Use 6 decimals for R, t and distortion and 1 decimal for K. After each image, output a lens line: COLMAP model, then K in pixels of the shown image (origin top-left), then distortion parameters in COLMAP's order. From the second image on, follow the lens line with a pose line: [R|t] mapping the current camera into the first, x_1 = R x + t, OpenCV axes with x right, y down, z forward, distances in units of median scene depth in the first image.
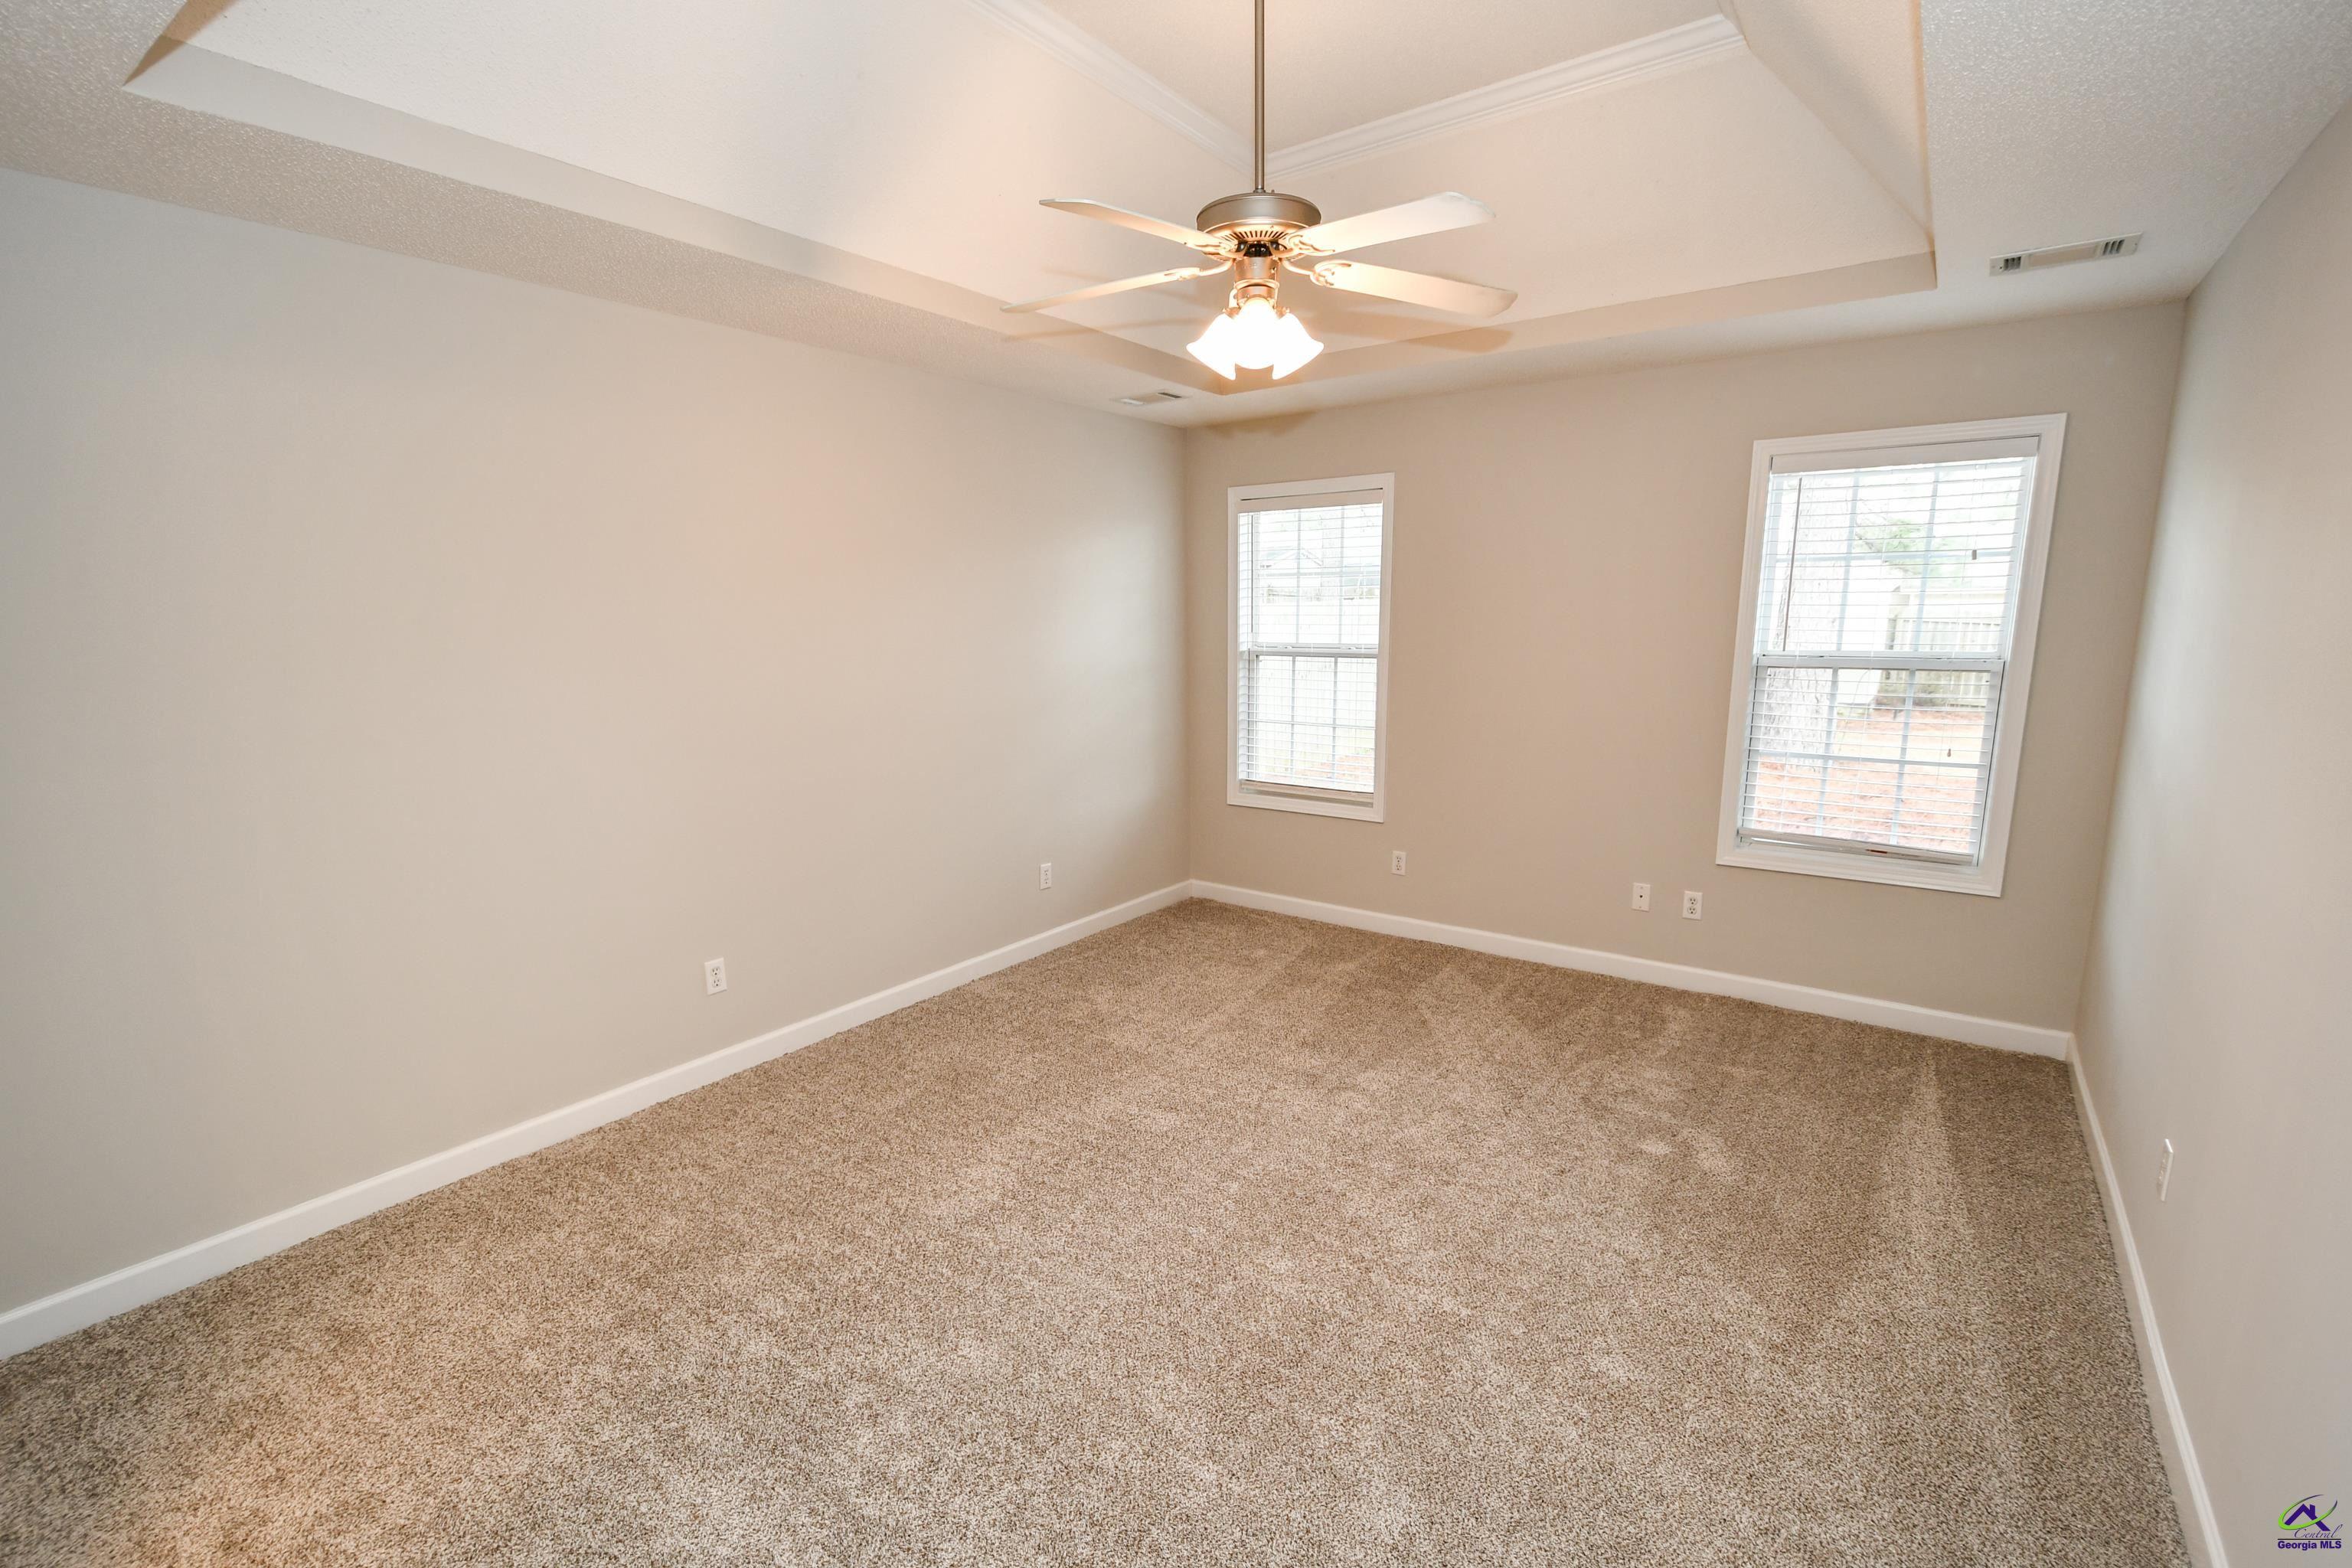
lens RADIAL K [[1056.3, 0, 1167.7], [0, 1056.3, 807.6], [0, 0, 1]] dist [0.021699, -0.000150]
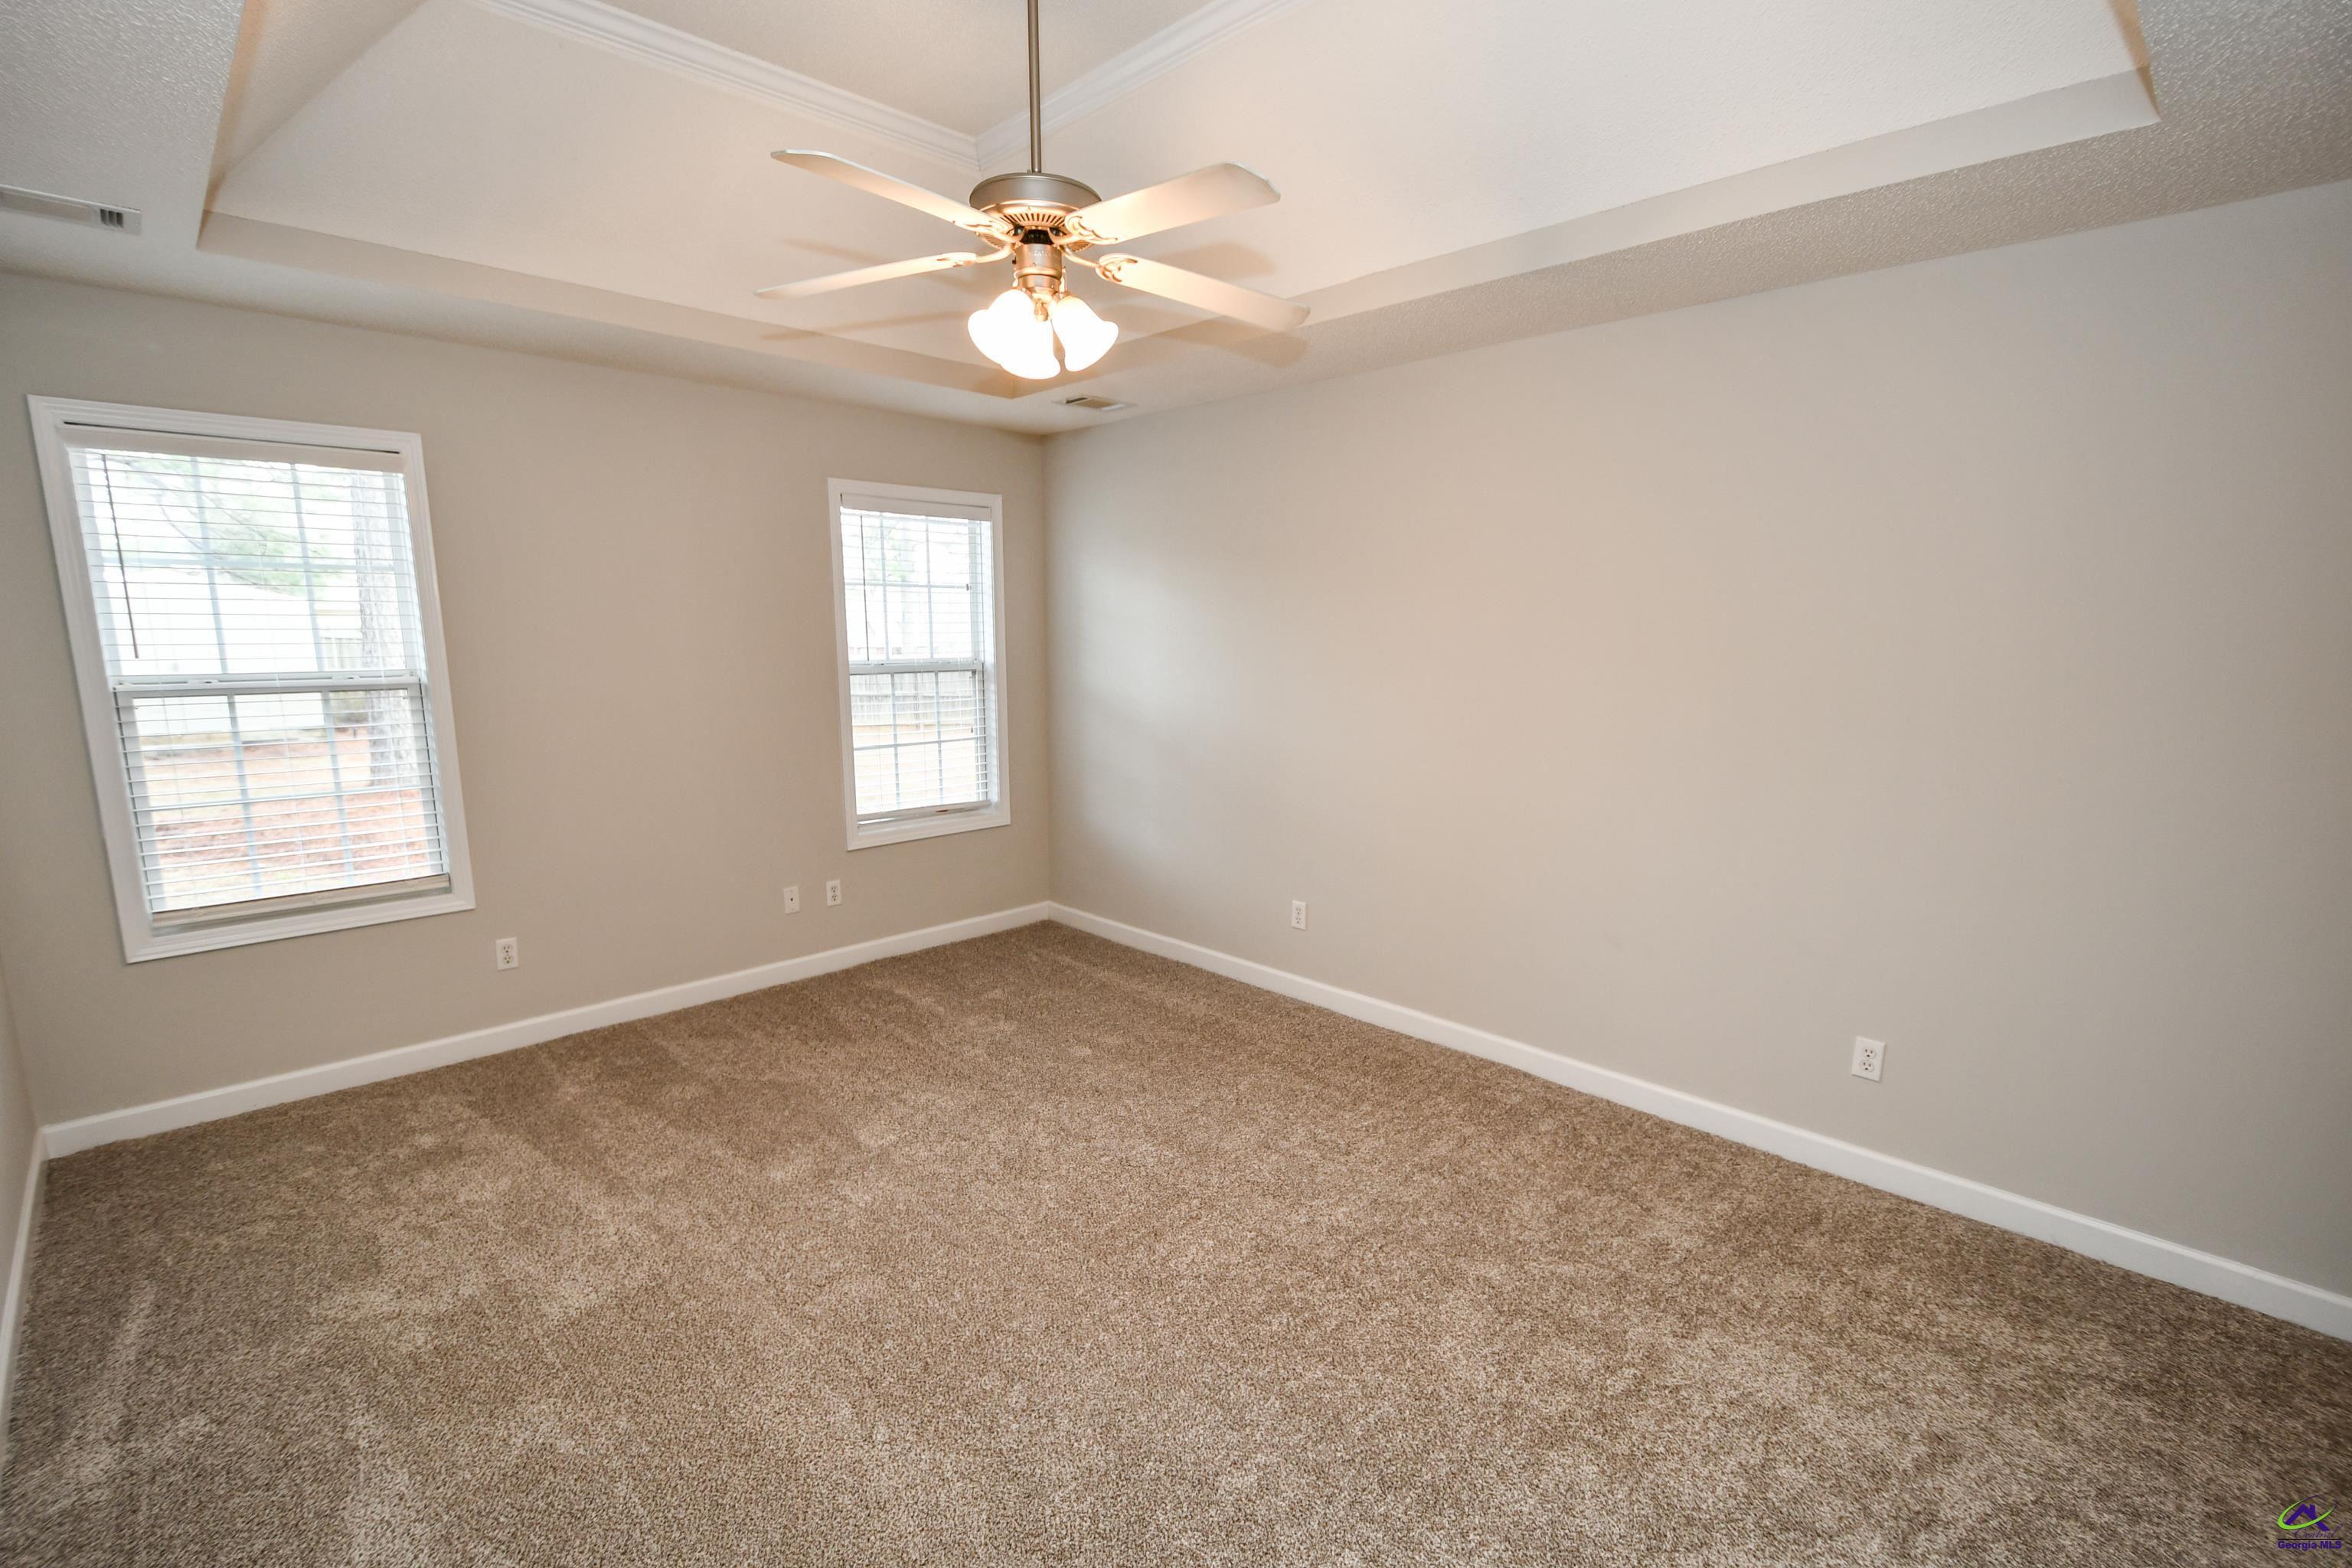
lens RADIAL K [[1047.8, 0, 1161.4], [0, 1047.8, 810.9], [0, 0, 1]] dist [0.002763, -0.005812]
pose [[0.168008, -0.167606, 0.971433, -0.511348], [0.176097, 0.974692, 0.137712, -0.084451], [-0.969929, 0.147930, 0.193271, 0.468562]]
